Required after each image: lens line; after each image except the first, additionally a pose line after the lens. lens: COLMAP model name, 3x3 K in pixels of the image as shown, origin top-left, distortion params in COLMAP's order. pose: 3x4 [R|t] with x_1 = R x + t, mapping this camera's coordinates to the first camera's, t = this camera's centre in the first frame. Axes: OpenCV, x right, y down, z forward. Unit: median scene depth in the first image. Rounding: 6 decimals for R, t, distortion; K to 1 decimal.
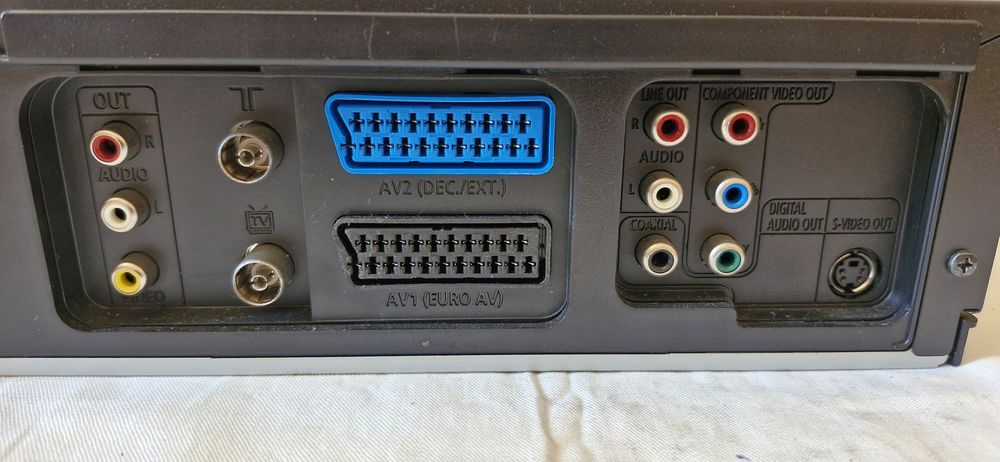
lens RADIAL K [[712.6, 0, 505.0], [0, 712.6, 234.3], [0, 0, 1]] dist [0.071639, -0.131161]
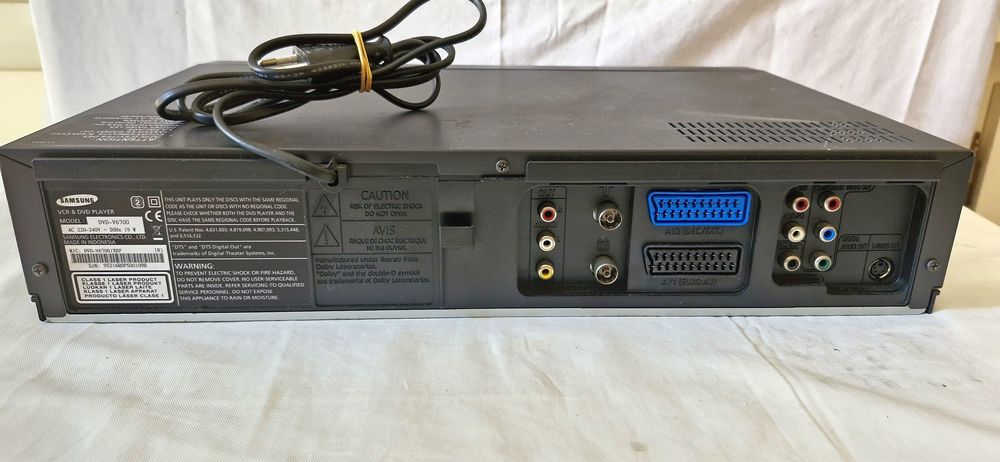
lens RADIAL K [[699.1, 0, 505.8], [0, 699.1, 236.2], [0, 0, 1]] dist [0.083777, -0.131147]
pose [[0.999984, -0.000227, 0.005689, -0.656033], [0.000020, 0.999340, 0.036336, -0.124223], [-0.005693, -0.036335, 0.999323, -1.112056]]
